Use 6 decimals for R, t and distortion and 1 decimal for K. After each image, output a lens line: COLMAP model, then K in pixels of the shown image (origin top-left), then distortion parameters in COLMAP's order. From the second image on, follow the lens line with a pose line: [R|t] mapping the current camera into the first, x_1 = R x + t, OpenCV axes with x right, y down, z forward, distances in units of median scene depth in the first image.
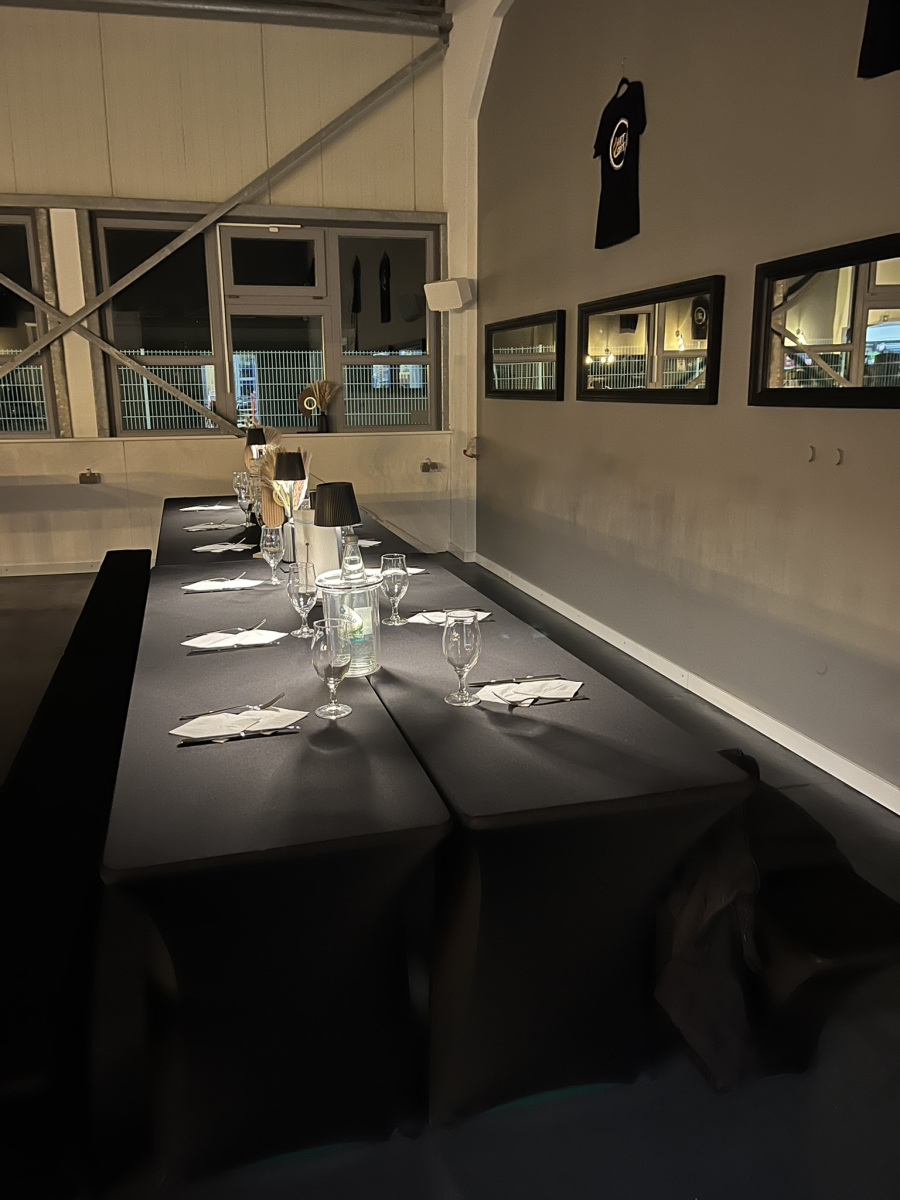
lens RADIAL K [[909.8, 0, 447.2], [0, 909.8, 597.7], [0, 0, 1]] dist [0.042644, -0.050848]
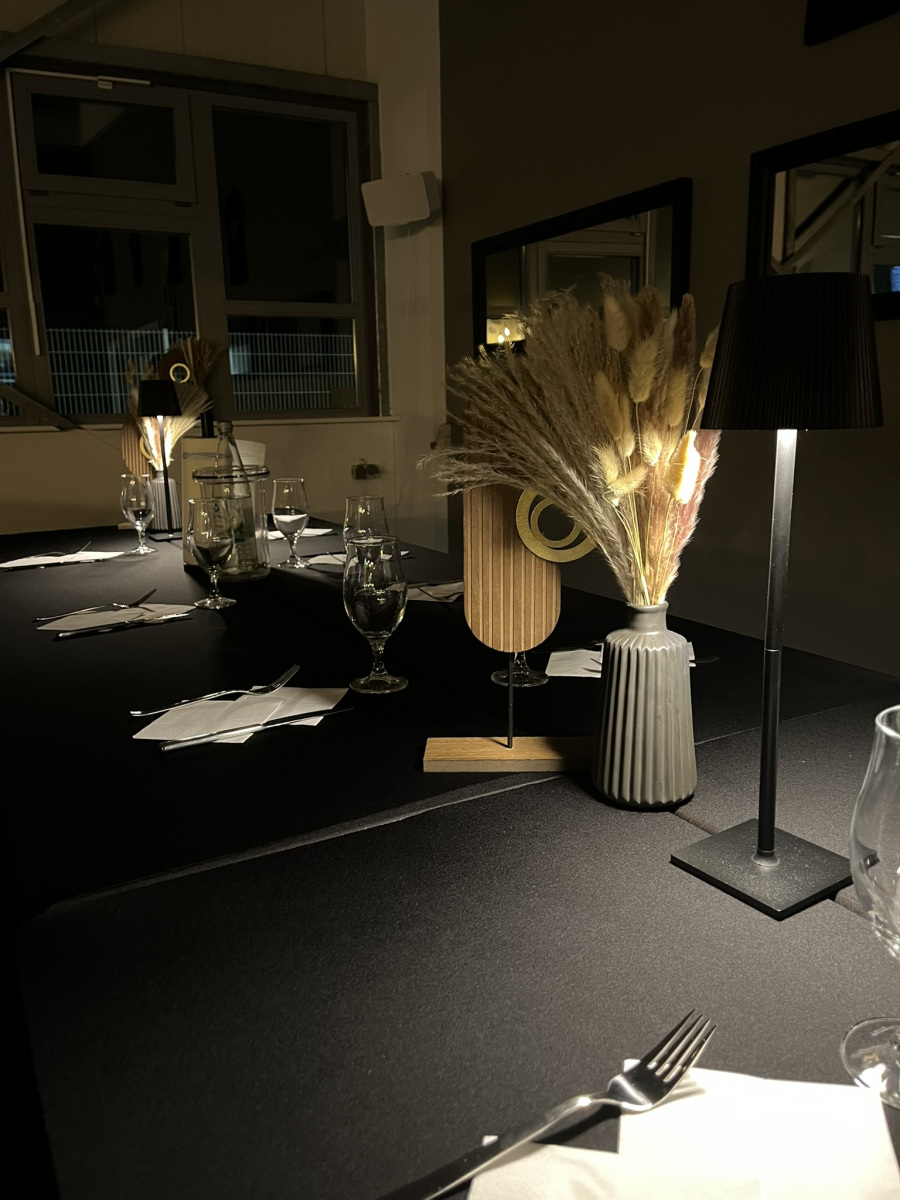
lens RADIAL K [[942.8, 0, 457.7], [0, 942.8, 605.1], [0, 0, 1]] dist [-0.002266, -0.032188]
pose [[0.967529, -0.064702, 0.244337, -0.136586], [0.068632, 0.997613, -0.007595, -0.041181], [-0.243262, 0.024118, 0.969661, 0.353788]]
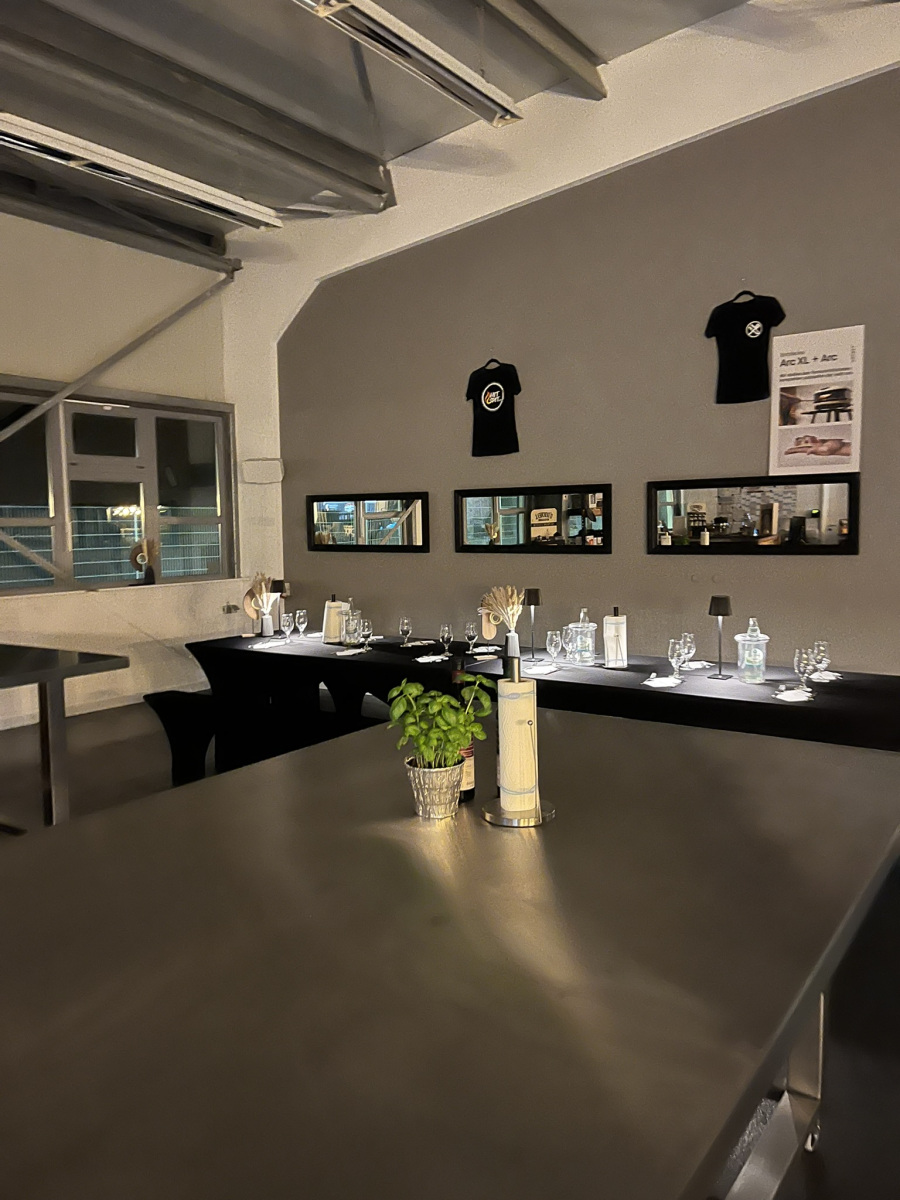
lens RADIAL K [[909.8, 0, 446.8], [0, 909.8, 597.6], [0, 0, 1]] dist [0.042644, -0.050848]
pose [[0.771089, -0.053965, 0.634437, -0.587943], [0.149622, 0.983858, -0.098162, -0.001995], [-0.618899, 0.170618, 0.766716, -0.074752]]
